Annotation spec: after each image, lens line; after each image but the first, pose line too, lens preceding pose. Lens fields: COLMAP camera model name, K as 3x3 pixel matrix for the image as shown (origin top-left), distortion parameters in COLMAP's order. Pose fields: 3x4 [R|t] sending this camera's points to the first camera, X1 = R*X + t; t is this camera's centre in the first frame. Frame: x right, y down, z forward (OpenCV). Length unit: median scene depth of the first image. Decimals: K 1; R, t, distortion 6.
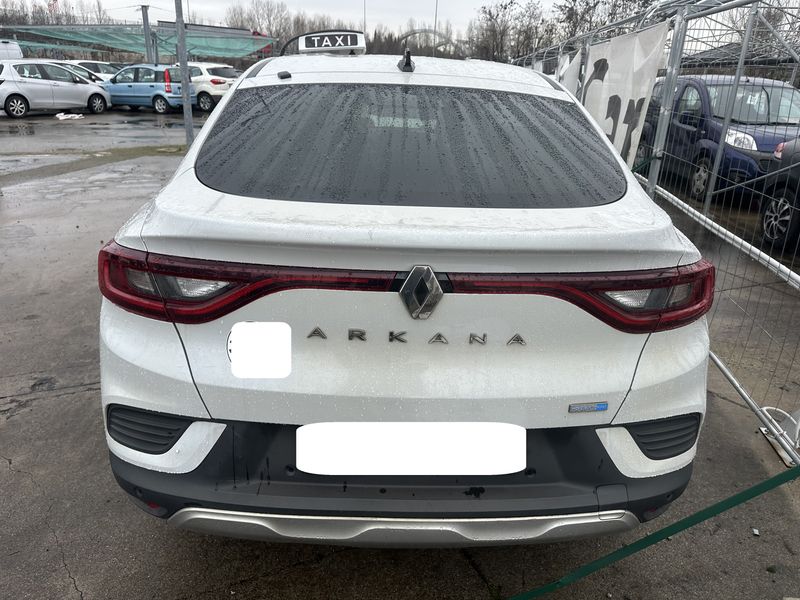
lens RADIAL K [[551.2, 0, 393.7], [0, 551.2, 299.4], [0, 0, 1]] dist [0.104455, -0.152873]
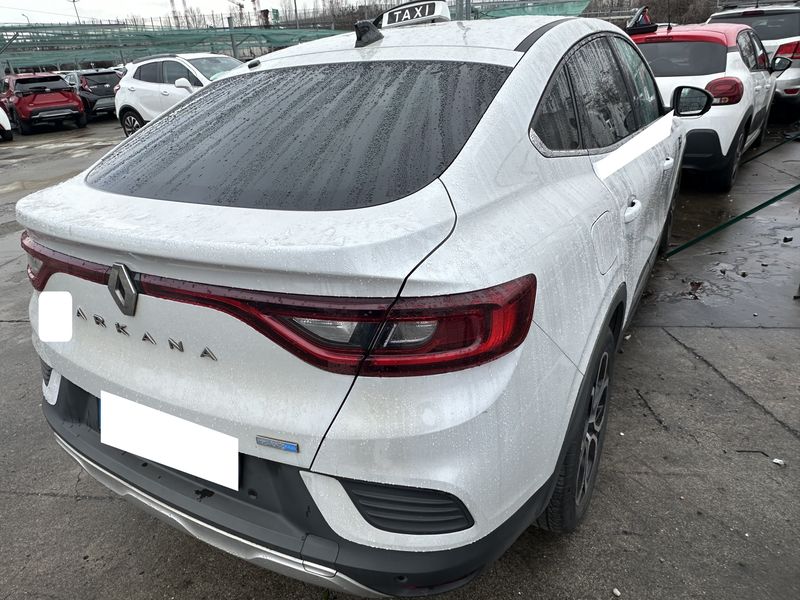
lens RADIAL K [[530.5, 0, 381.8], [0, 530.5, 300.8], [0, 0, 1]] dist [-0.008431, -0.001157]
pose [[0.847932, 0.139682, -0.511370, 0.844079], [-0.100522, 0.989525, 0.103609, -0.124970], [0.520486, -0.036450, 0.853092, 0.371472]]
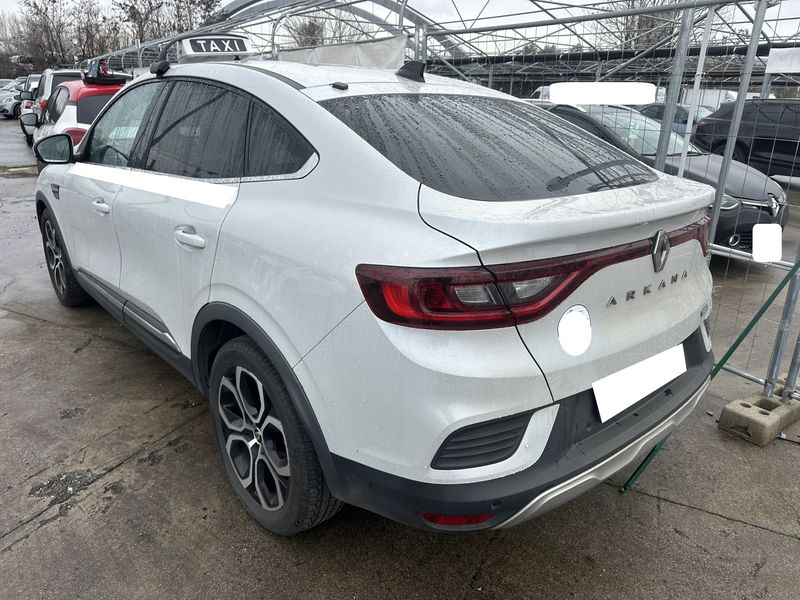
lens RADIAL K [[560.5, 0, 393.2], [0, 560.5, 296.3], [0, 0, 1]] dist [0.031873, -0.037107]
pose [[0.780648, -0.222697, 0.583947, -1.132434], [0.228206, 0.971415, 0.065387, -0.127914], [-0.581817, 0.082216, 0.809154, 0.266085]]
